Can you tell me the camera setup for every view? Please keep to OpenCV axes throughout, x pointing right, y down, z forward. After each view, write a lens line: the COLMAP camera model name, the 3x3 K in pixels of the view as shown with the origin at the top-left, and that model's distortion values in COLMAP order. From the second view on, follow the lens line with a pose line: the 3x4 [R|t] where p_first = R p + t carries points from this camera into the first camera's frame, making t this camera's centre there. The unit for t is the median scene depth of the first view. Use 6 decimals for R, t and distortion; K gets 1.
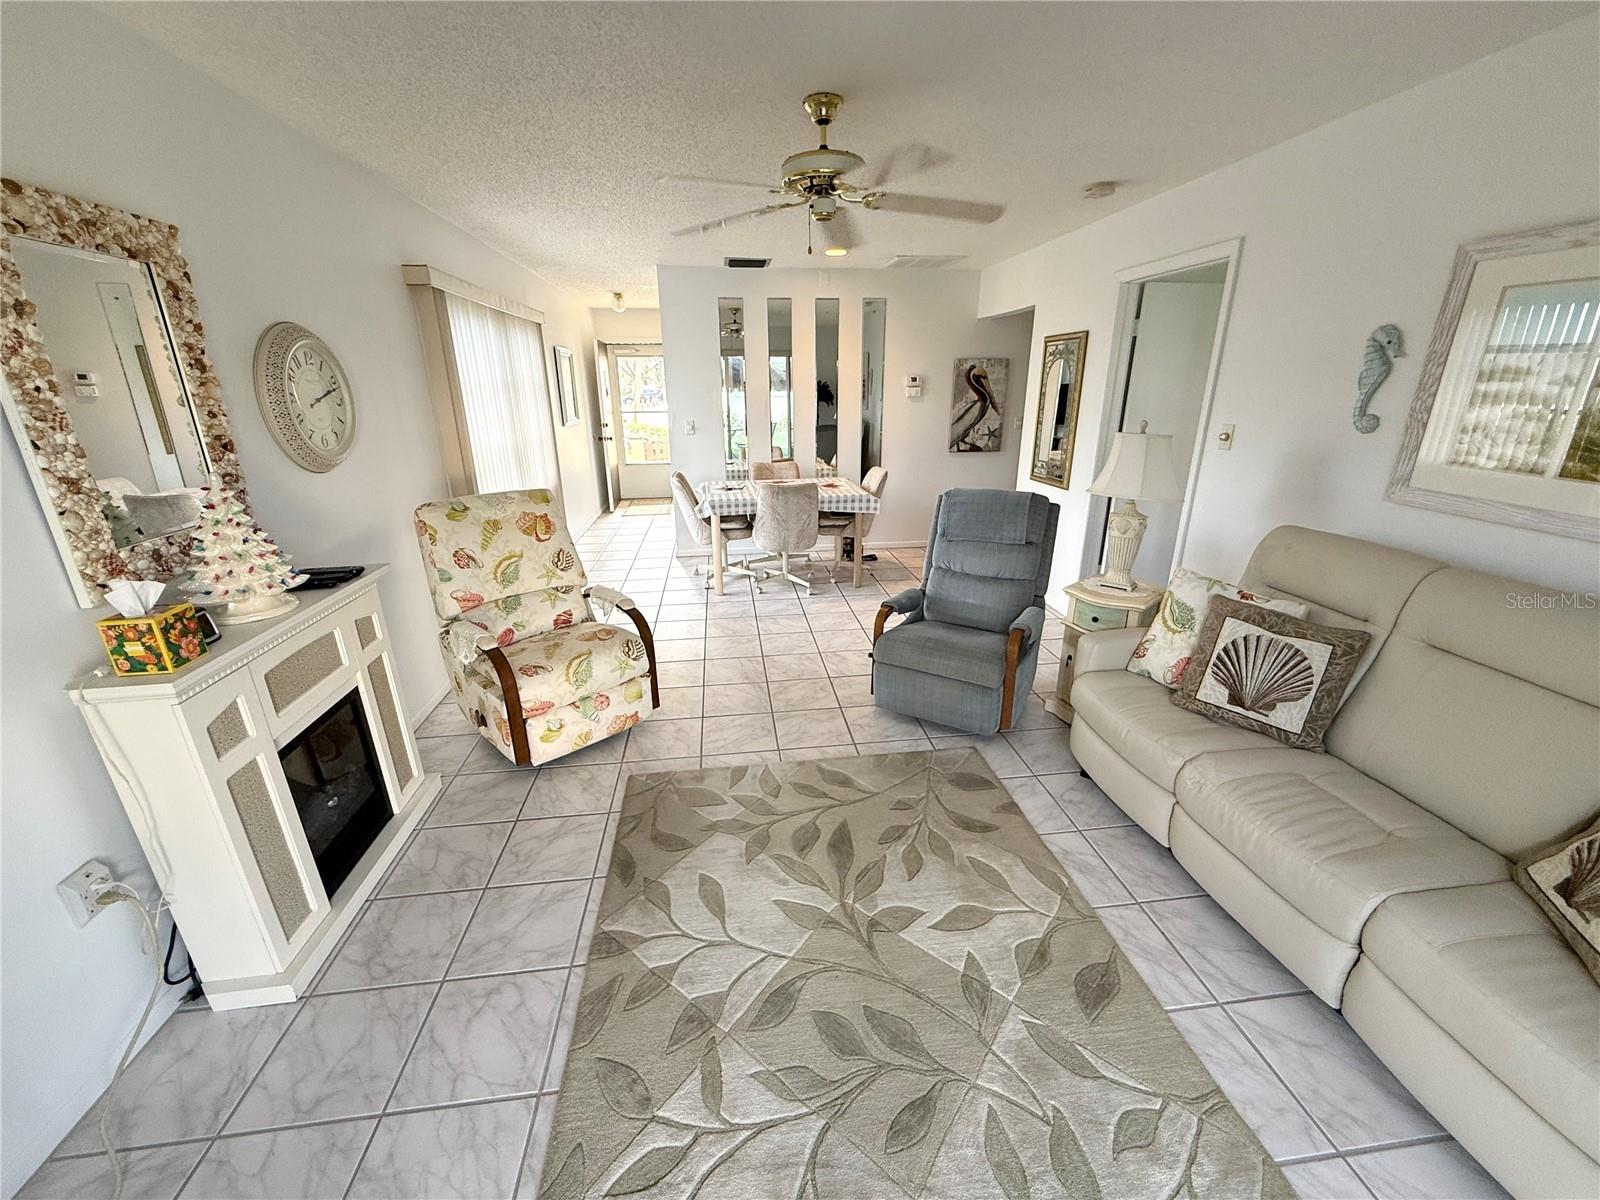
lens RADIAL K [[634.7, 0, 800.0], [0, 634.7, 600.0], [0, 0, 1]] dist [-0.000779, -0.000098]
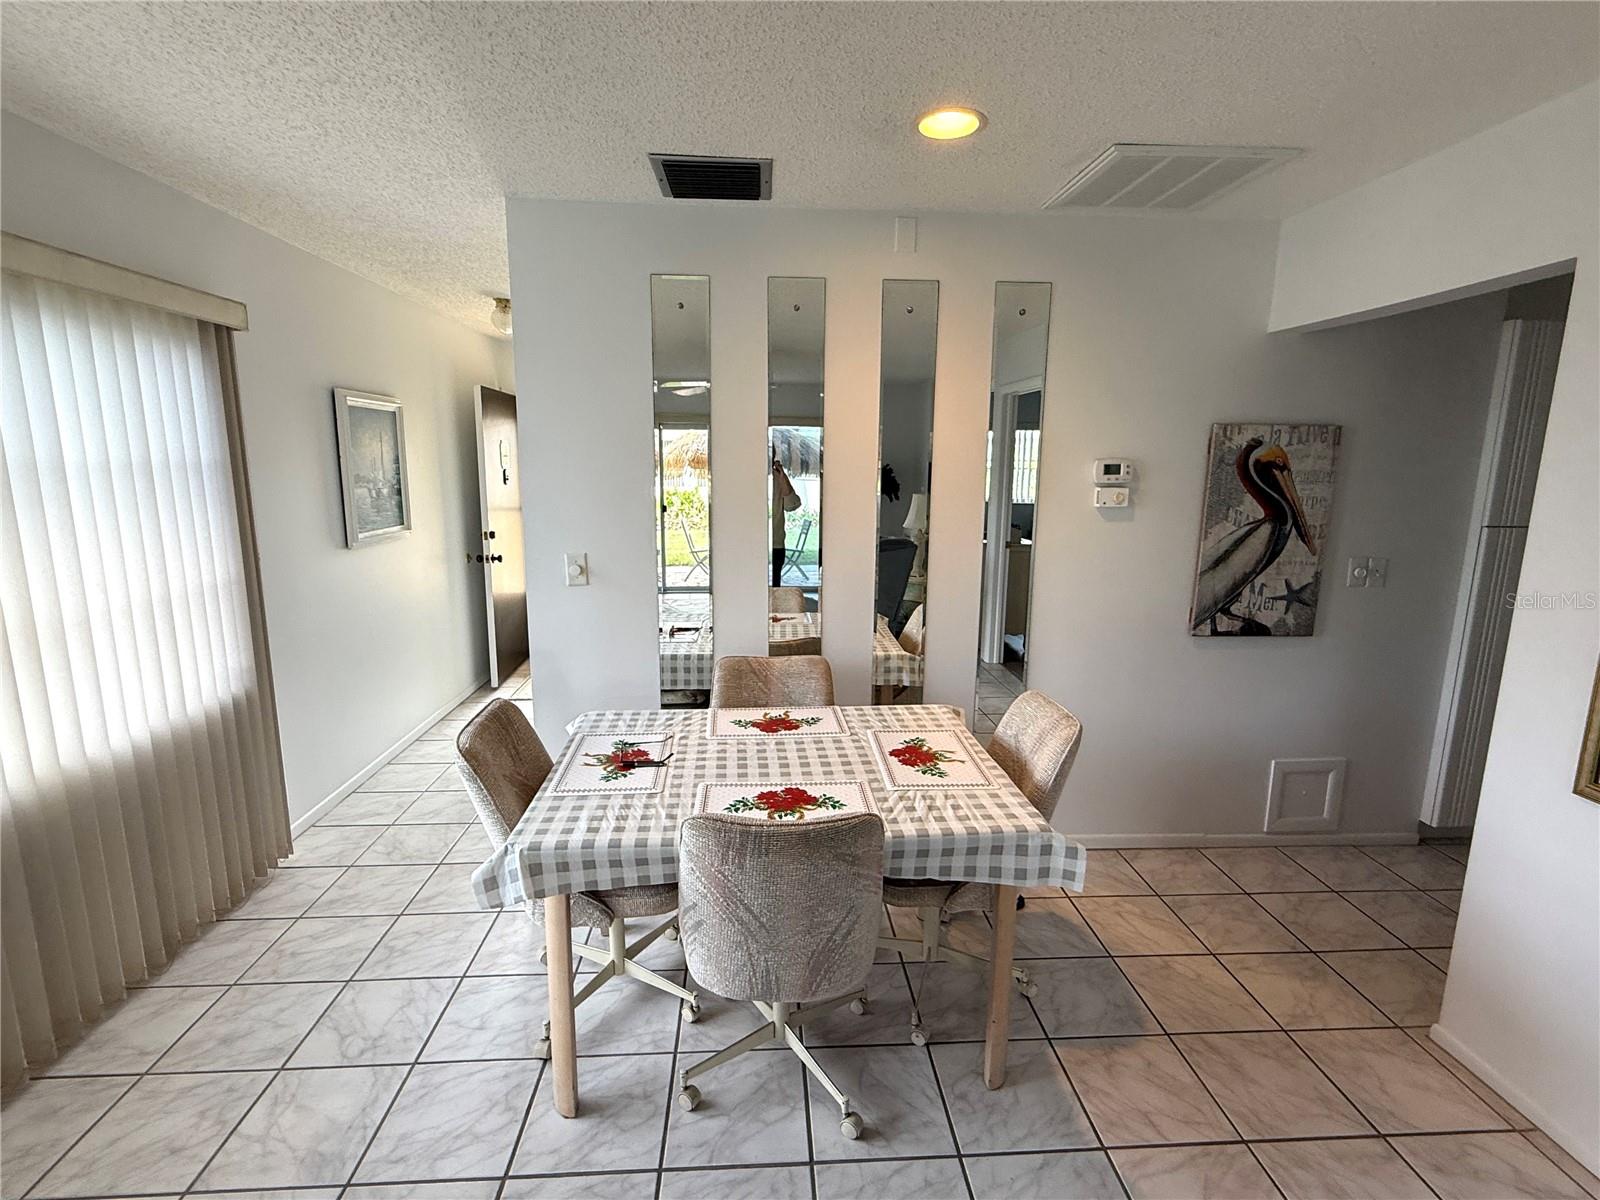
lens RADIAL K [[757.3, 0, 797.9], [0, 757.3, 592.2], [0, 0, 1]] dist [0.001596, 0.000209]
pose [[0.997676, 0.027838, -0.062189, 0.005634], [-0.037317, 0.986909, -0.156899, -0.186175], [0.057007, 0.158855, 0.985655, 0.521858]]
